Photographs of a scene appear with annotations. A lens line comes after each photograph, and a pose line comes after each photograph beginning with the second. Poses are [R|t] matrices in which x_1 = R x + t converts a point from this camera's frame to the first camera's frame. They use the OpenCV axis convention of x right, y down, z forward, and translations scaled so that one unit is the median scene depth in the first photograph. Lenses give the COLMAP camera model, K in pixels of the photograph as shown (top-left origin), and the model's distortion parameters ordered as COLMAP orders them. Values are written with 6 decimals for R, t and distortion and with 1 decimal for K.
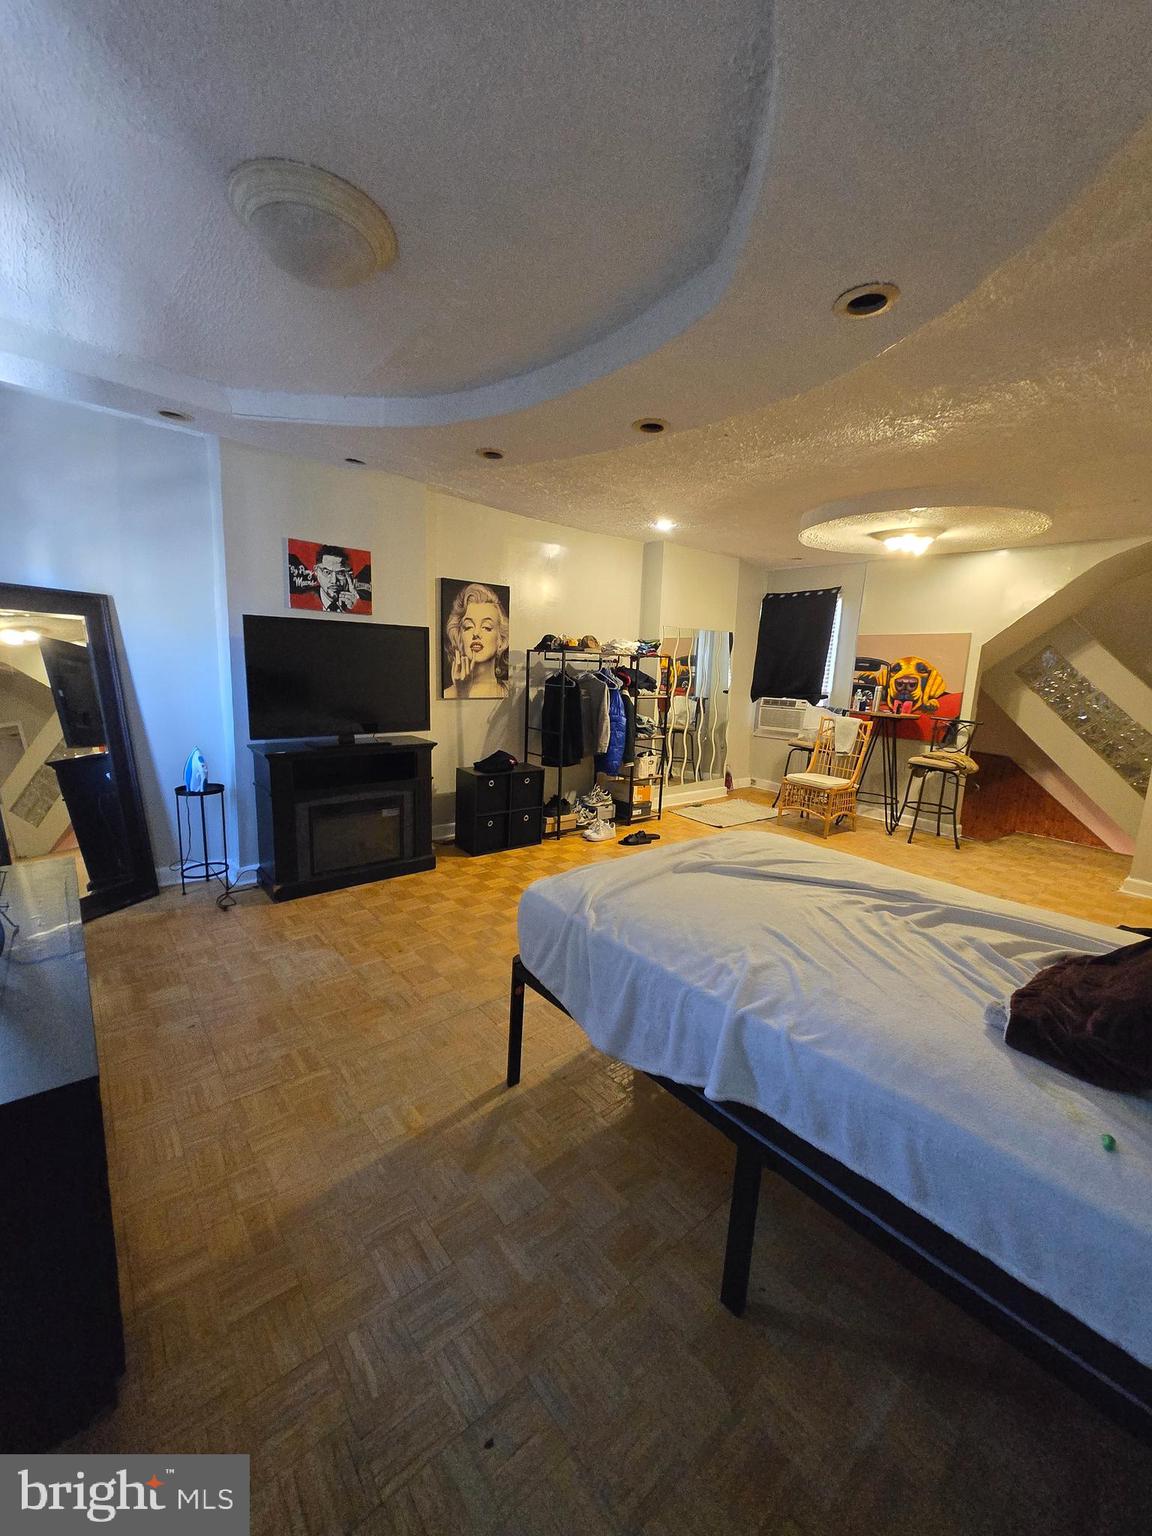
lens RADIAL K [[610.7, 0, 575.3], [0, 610.7, 771.1], [0, 0, 1]] dist [0.001252, -0.000652]
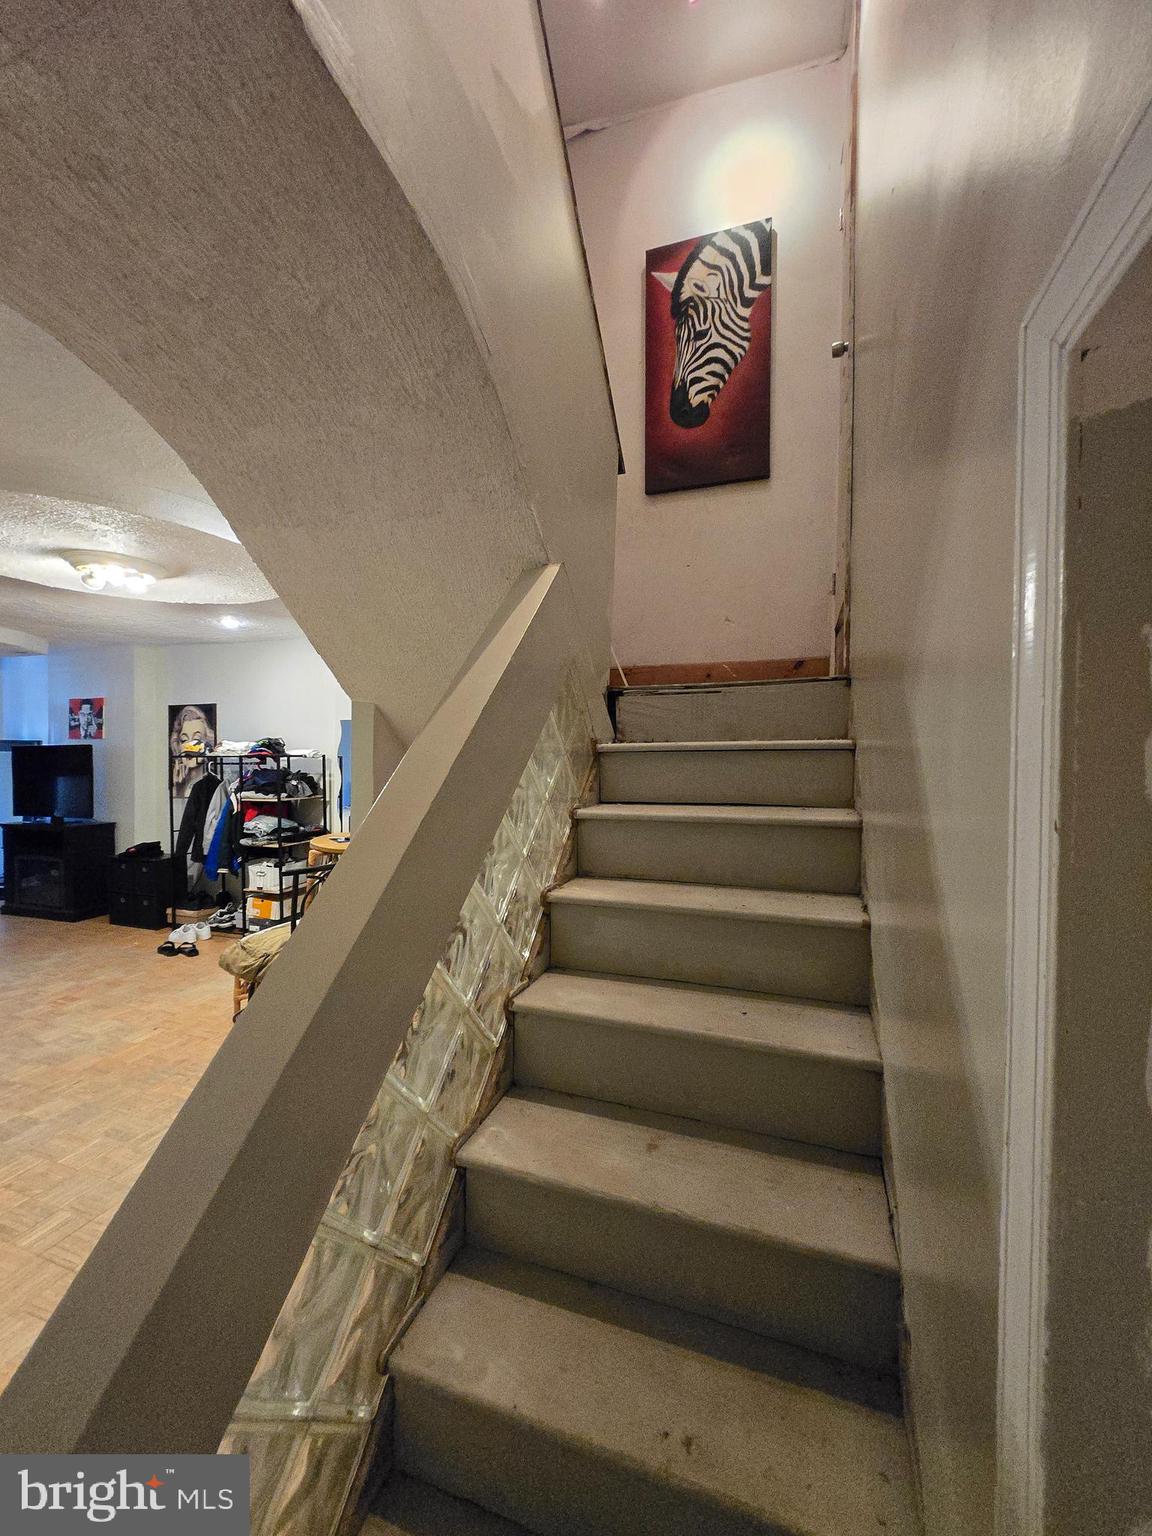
lens RADIAL K [[610.7, 0, 575.1], [0, 610.7, 770.6], [0, 0, 1]] dist [0.001252, -0.000652]
pose [[0.497824, -0.022528, -0.866985, 1.326053], [-0.133588, 0.985741, -0.102321, -0.157439], [0.856928, 0.166757, 0.487716, 1.107724]]
